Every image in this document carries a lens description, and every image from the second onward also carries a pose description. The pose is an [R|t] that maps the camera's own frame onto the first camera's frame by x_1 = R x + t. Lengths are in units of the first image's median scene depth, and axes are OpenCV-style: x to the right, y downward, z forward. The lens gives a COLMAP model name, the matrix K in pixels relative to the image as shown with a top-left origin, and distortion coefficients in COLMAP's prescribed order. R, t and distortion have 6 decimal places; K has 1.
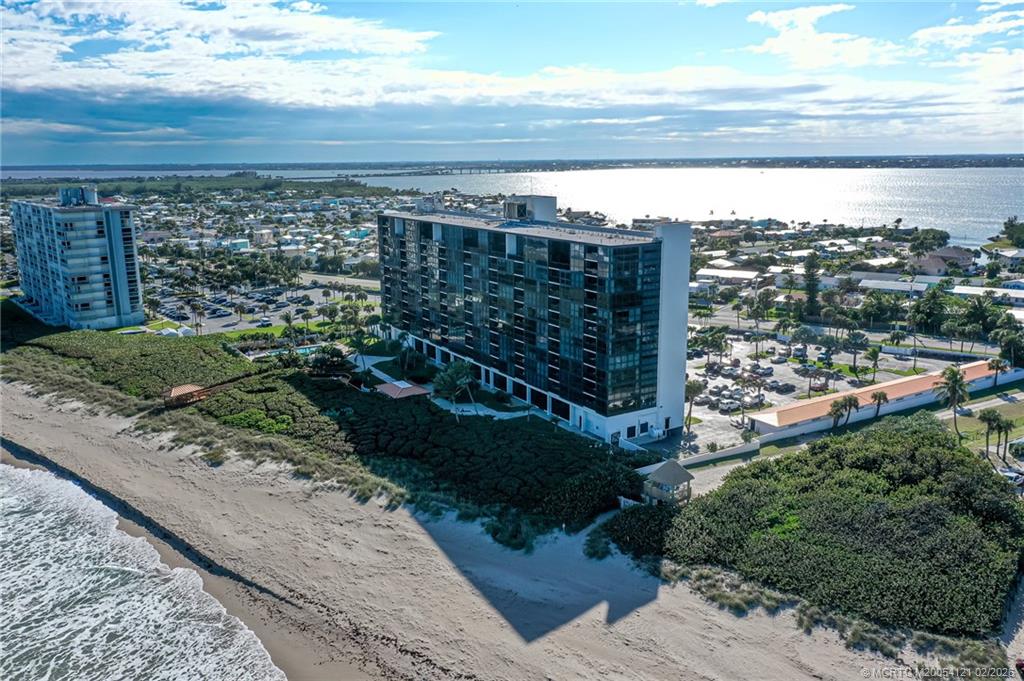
lens RADIAL K [[807.0, 0, 510.1], [0, 807.0, 340.7], [0, 0, 1]] dist [-0.000839, 0.007513]
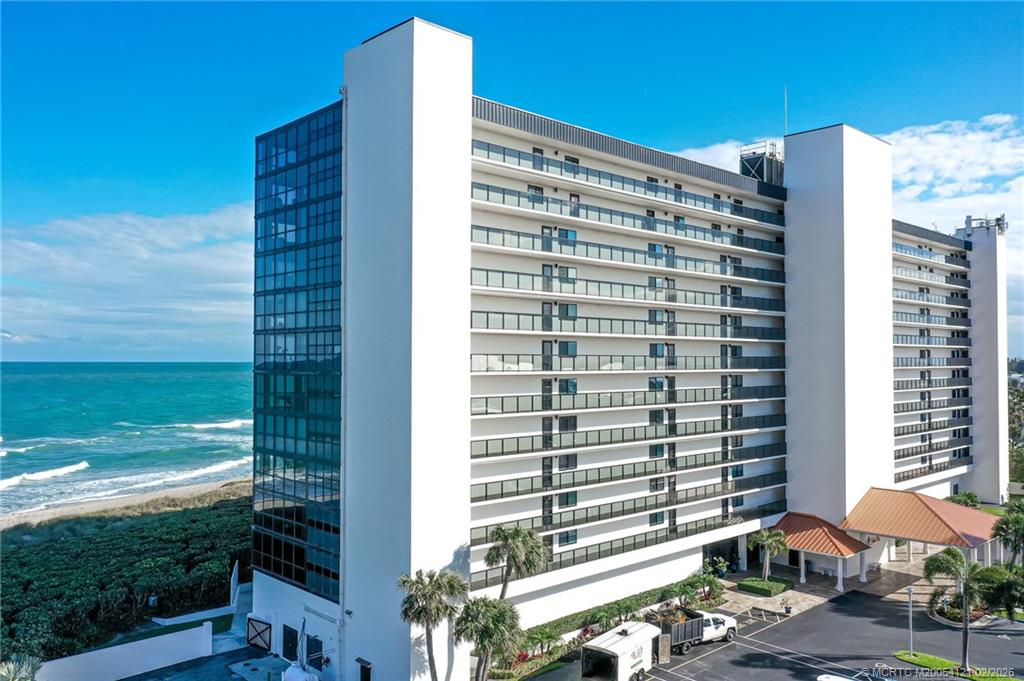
lens RADIAL K [[807.0, 0, 510.1], [0, 807.0, 340.7], [0, 0, 1]] dist [-0.000839, 0.007513]
pose [[0.204418, -0.015921, -0.978754, 0.506366], [-0.218027, 0.974011, -0.061380, -0.015923], [0.954294, 0.225942, 0.195634, 0.964406]]
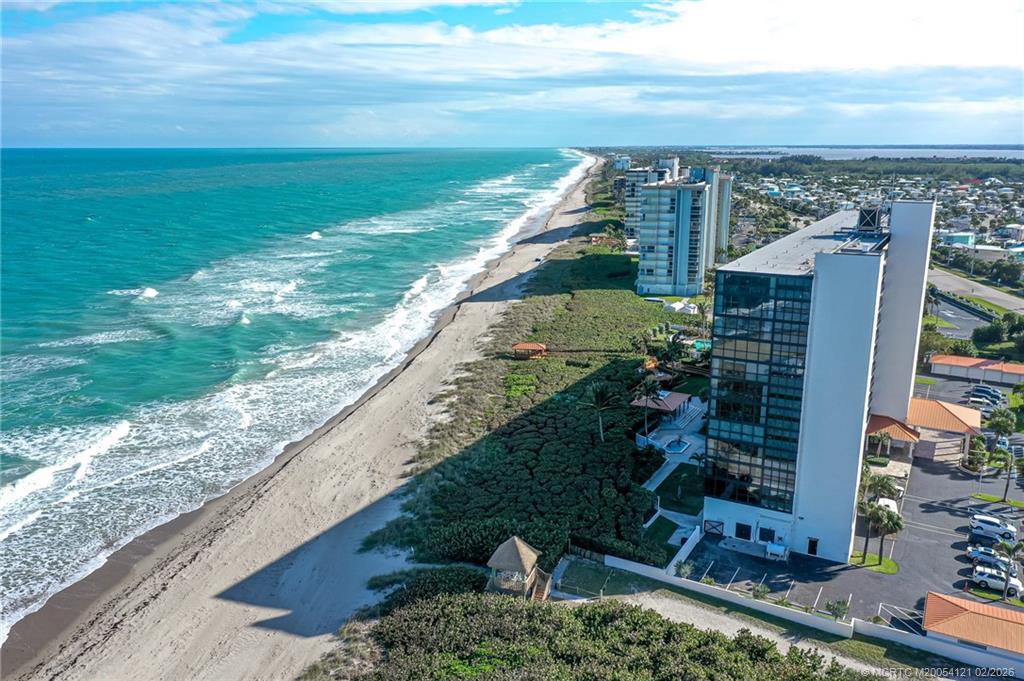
lens RADIAL K [[807.0, 0, 510.1], [0, 807.0, 340.7], [0, 0, 1]] dist [-0.000839, 0.007513]
pose [[0.484749, 0.214792, -0.847869, 0.605745], [-0.193534, 0.971690, 0.135511, -0.106409], [0.852973, 0.098403, 0.512595, 0.424449]]
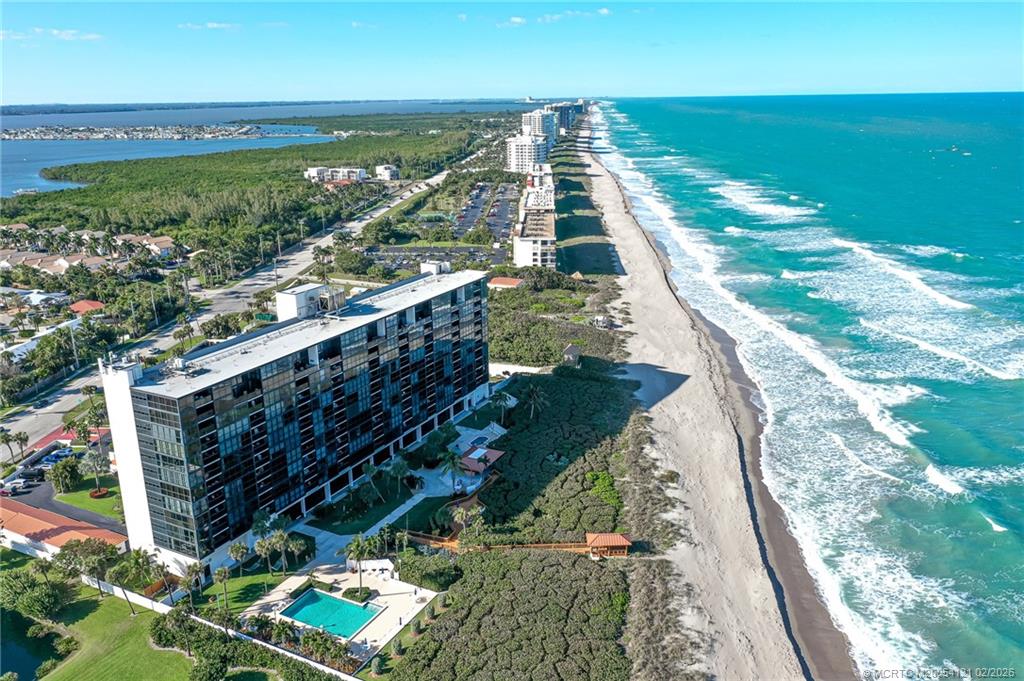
lens RADIAL K [[807.0, 0, 510.1], [0, 807.0, 340.7], [0, 0, 1]] dist [-0.000839, 0.007513]
pose [[-0.512739, -0.236683, 0.825276, -1.137203], [0.201839, 0.901077, 0.383824, -0.550287], [-0.834482, 0.363374, -0.414246, 1.514898]]
